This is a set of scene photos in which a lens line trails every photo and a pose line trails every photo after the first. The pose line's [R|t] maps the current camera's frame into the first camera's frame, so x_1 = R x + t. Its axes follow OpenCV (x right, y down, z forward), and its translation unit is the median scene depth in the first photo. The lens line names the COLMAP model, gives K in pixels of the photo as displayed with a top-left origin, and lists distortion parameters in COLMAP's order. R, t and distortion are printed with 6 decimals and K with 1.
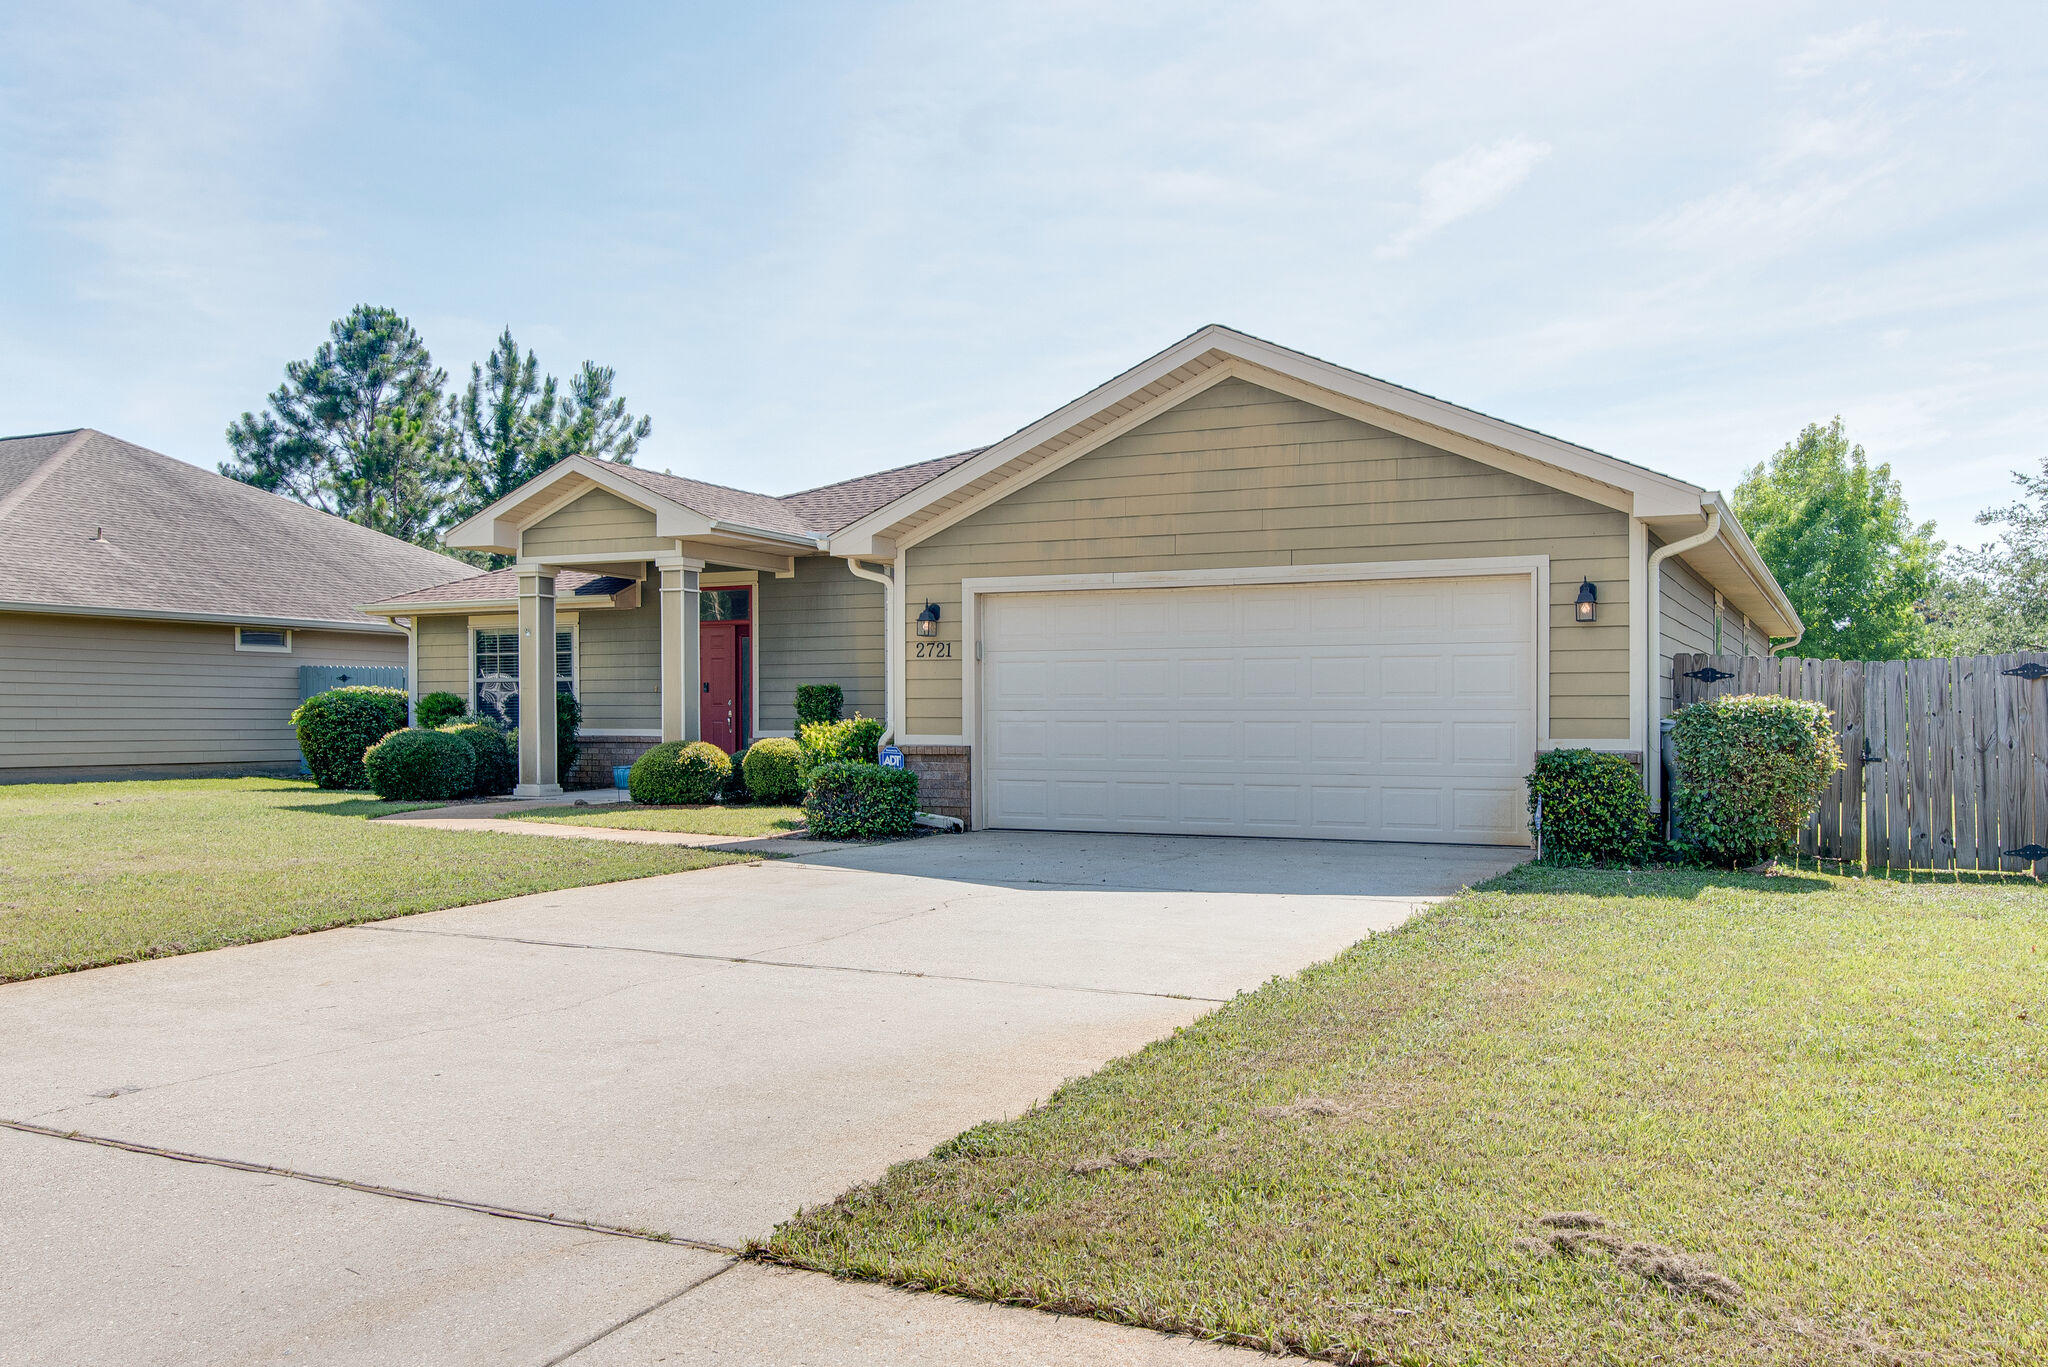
lens RADIAL K [[1756.2, 0, 1025.4], [0, 1756.2, 714.4], [0, 0, 1]] dist [-0.013062, -0.013718]
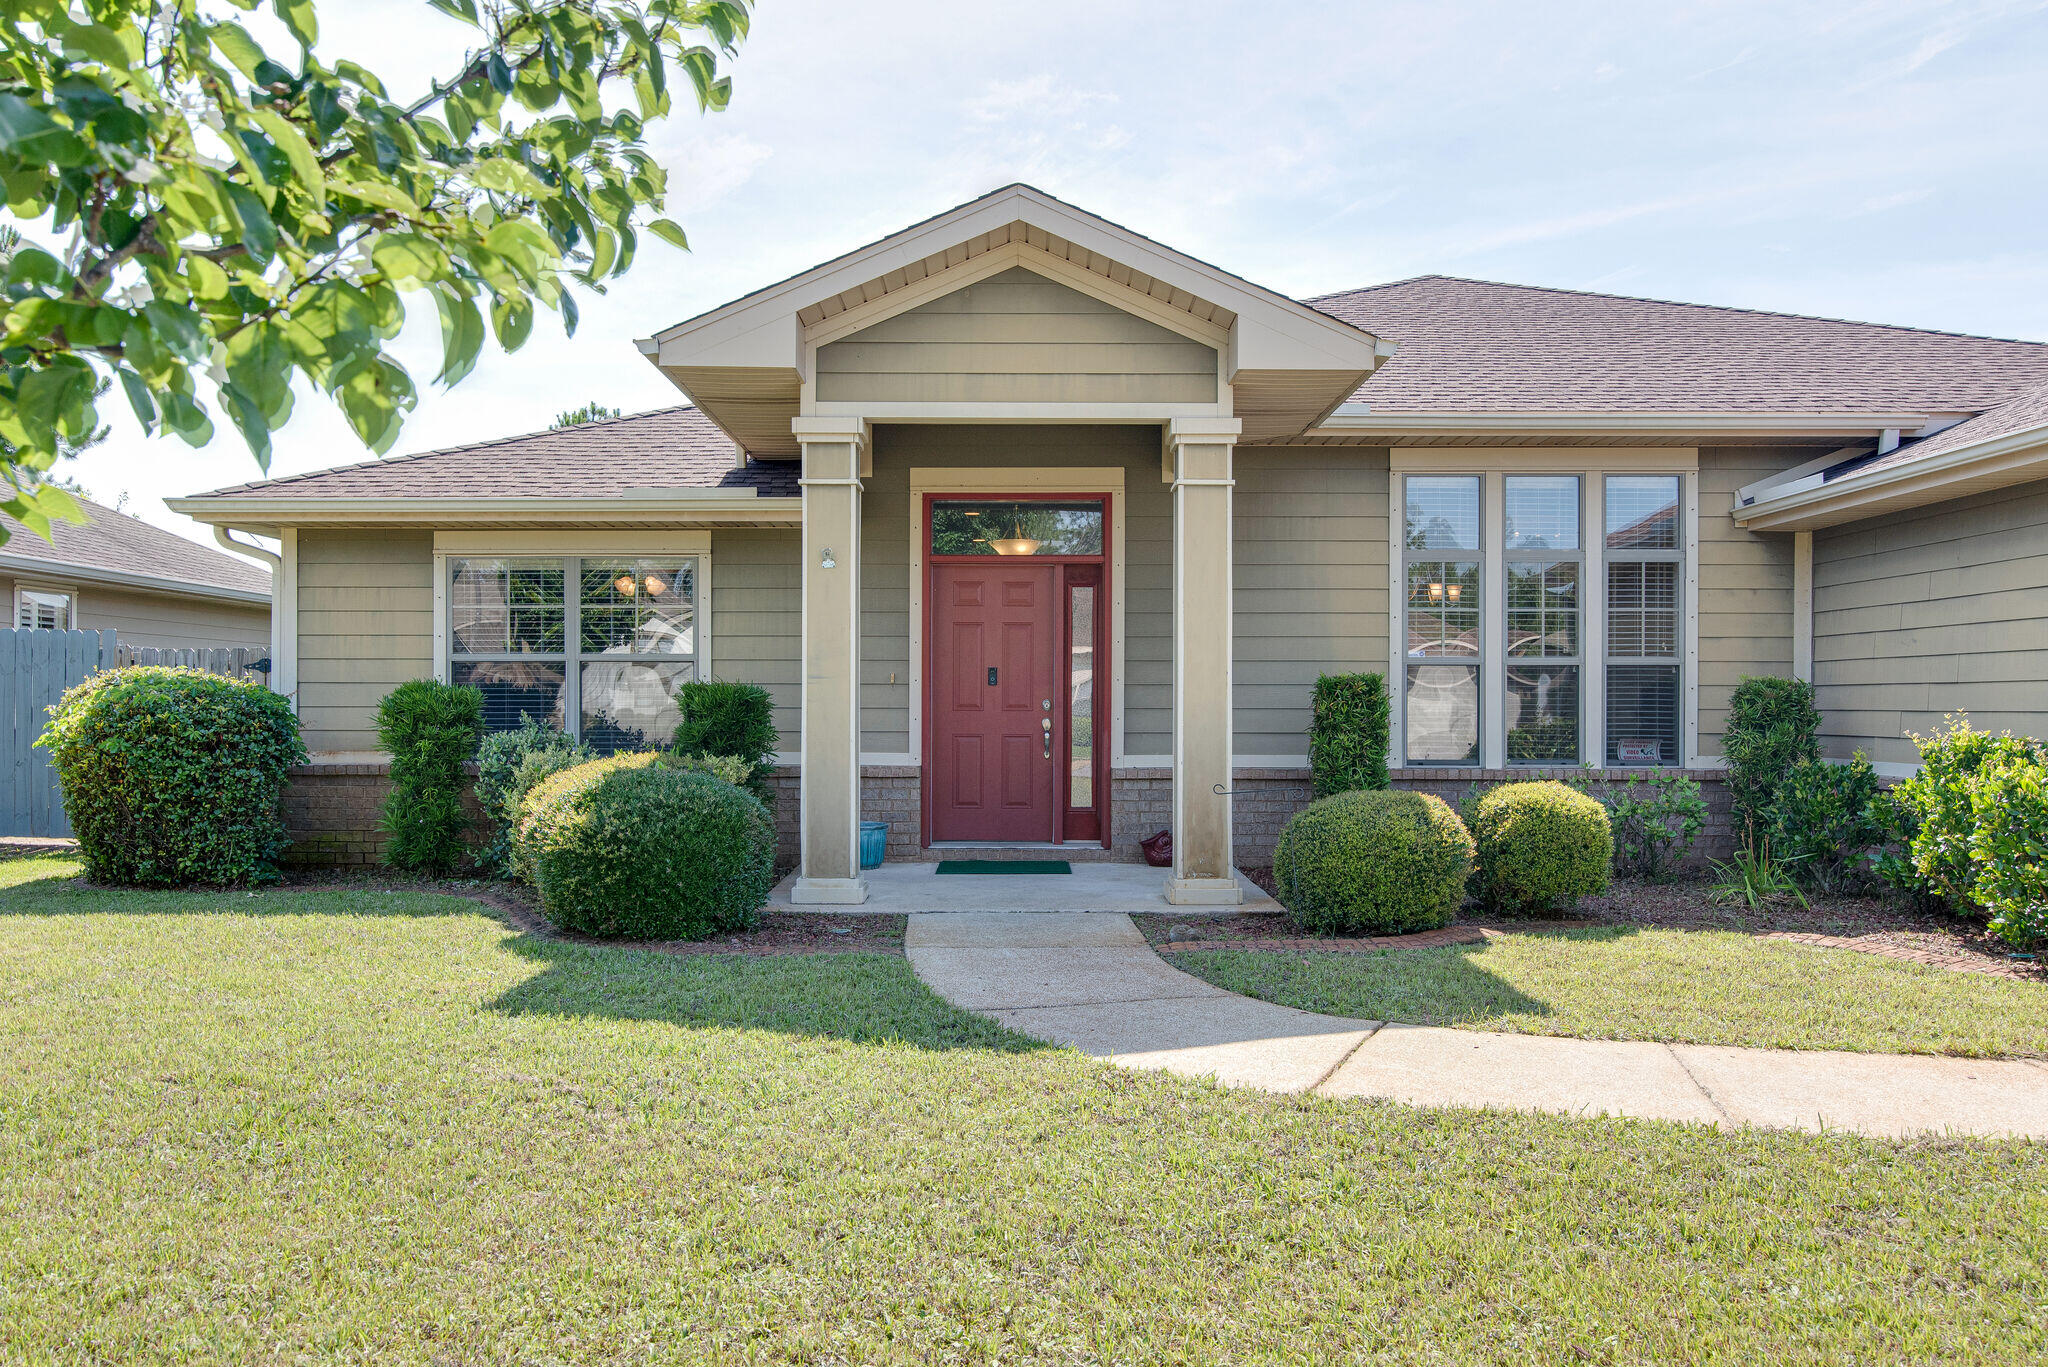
lens RADIAL K [[1693.3, 0, 1024.0], [0, 1693.3, 683.5], [0, 0, 1]] dist [-0.001776, -0.003227]
pose [[0.903788, 0.006307, 0.427933, -0.614724], [-0.002271, 0.999948, -0.009942, -0.012196], [-0.427974, 0.008014, 0.903756, 0.797452]]
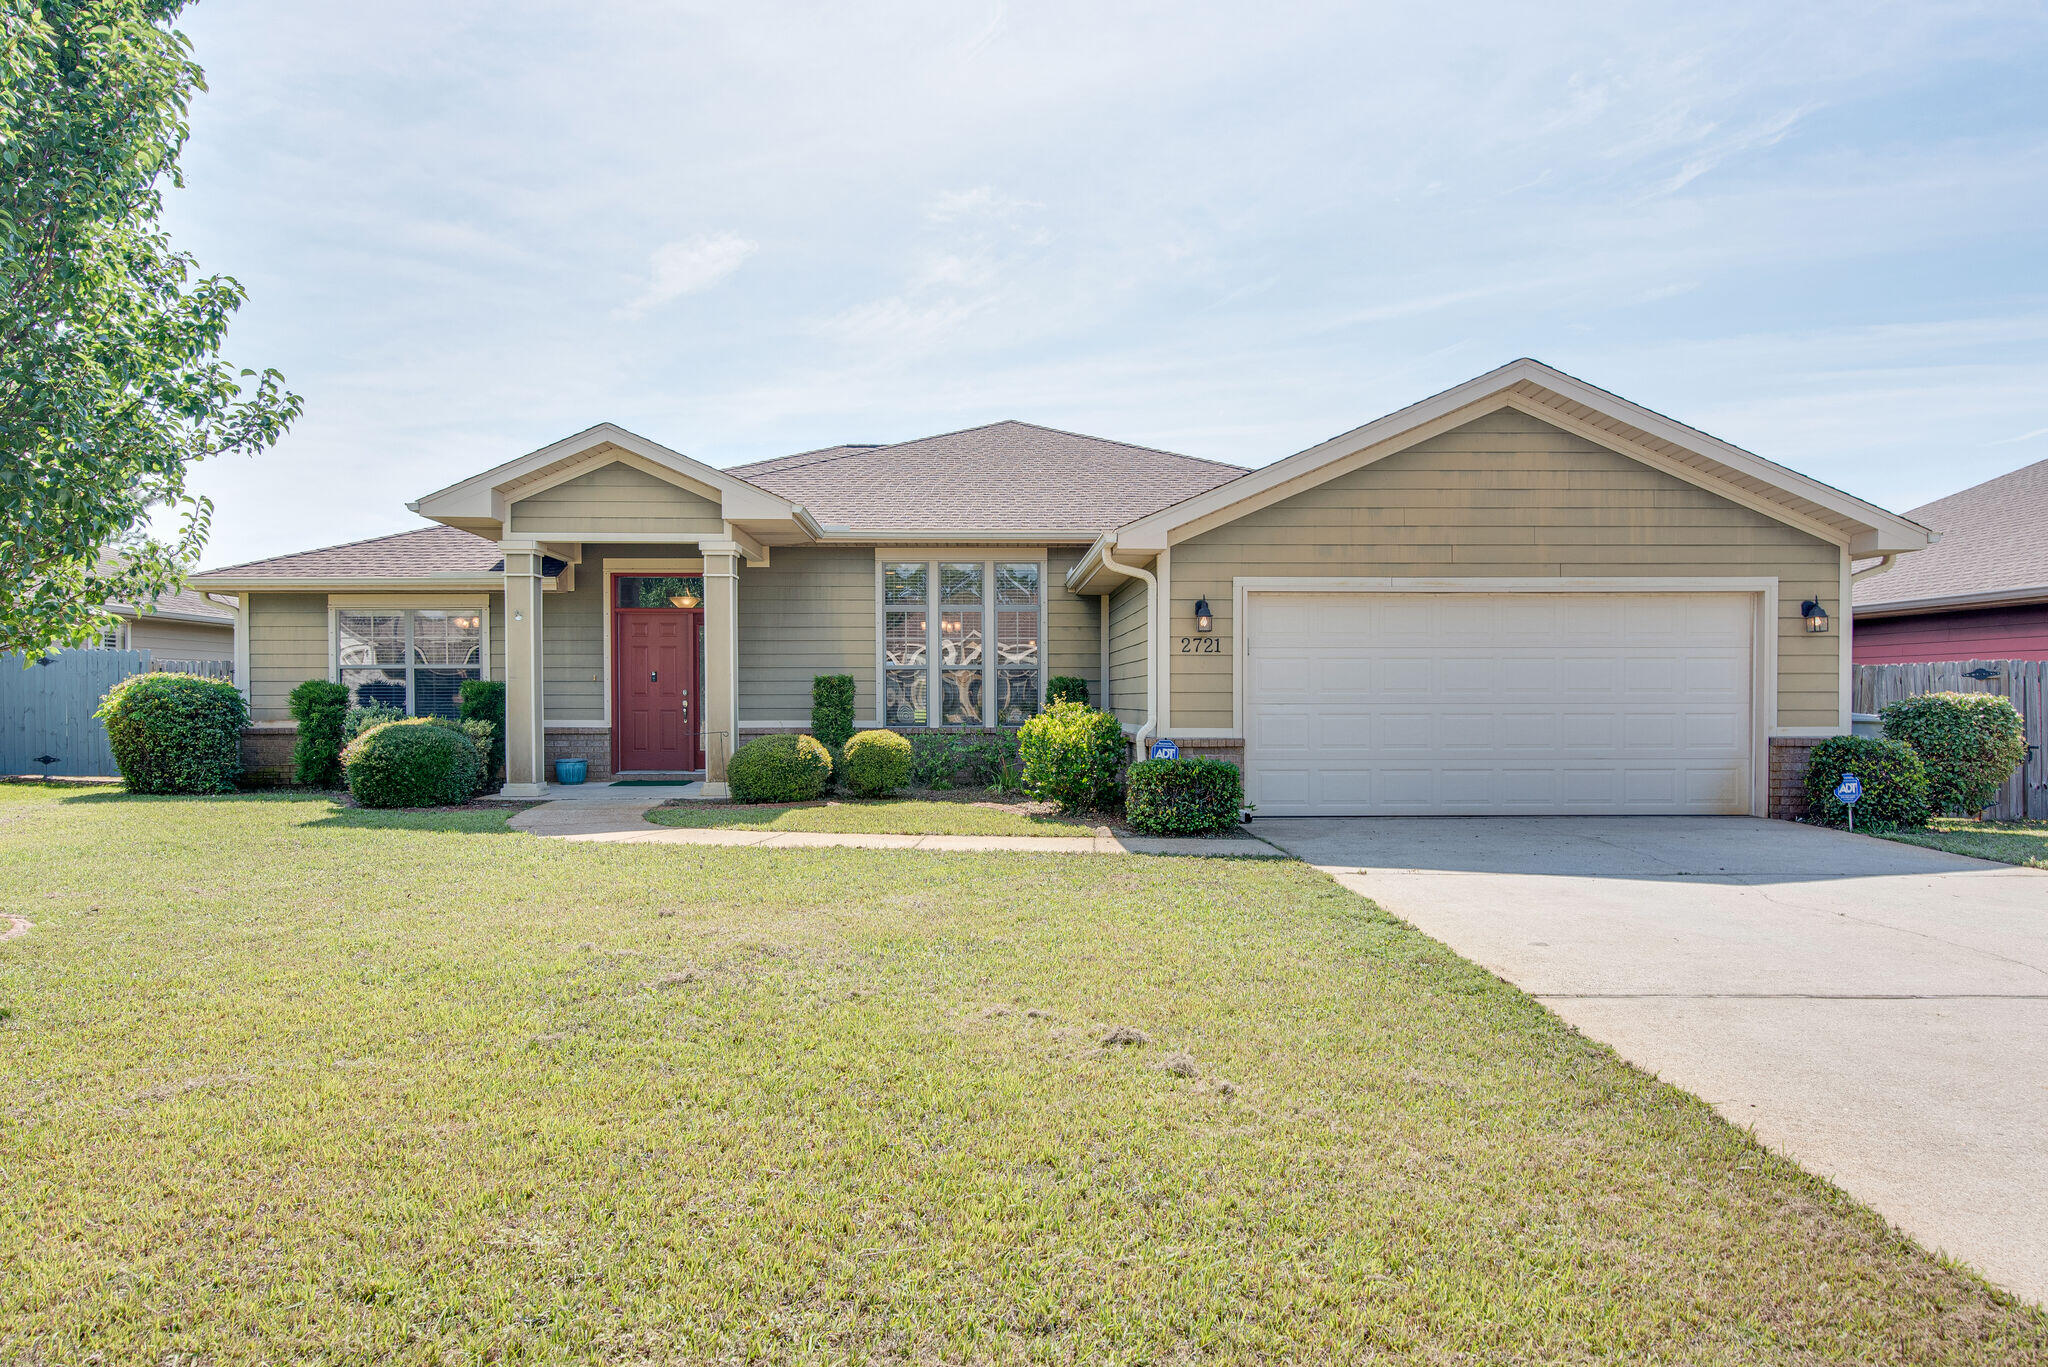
lens RADIAL K [[1411.3, 0, 1029.4], [0, 1411.3, 714.6], [0, 0, 1]] dist [-0.002876, 0.001509]
pose [[0.885188, -0.007334, 0.465176, -0.553805], [0.000789, 0.999898, 0.014263, -0.008362], [-0.465233, -0.012258, 0.885103, 0.330347]]
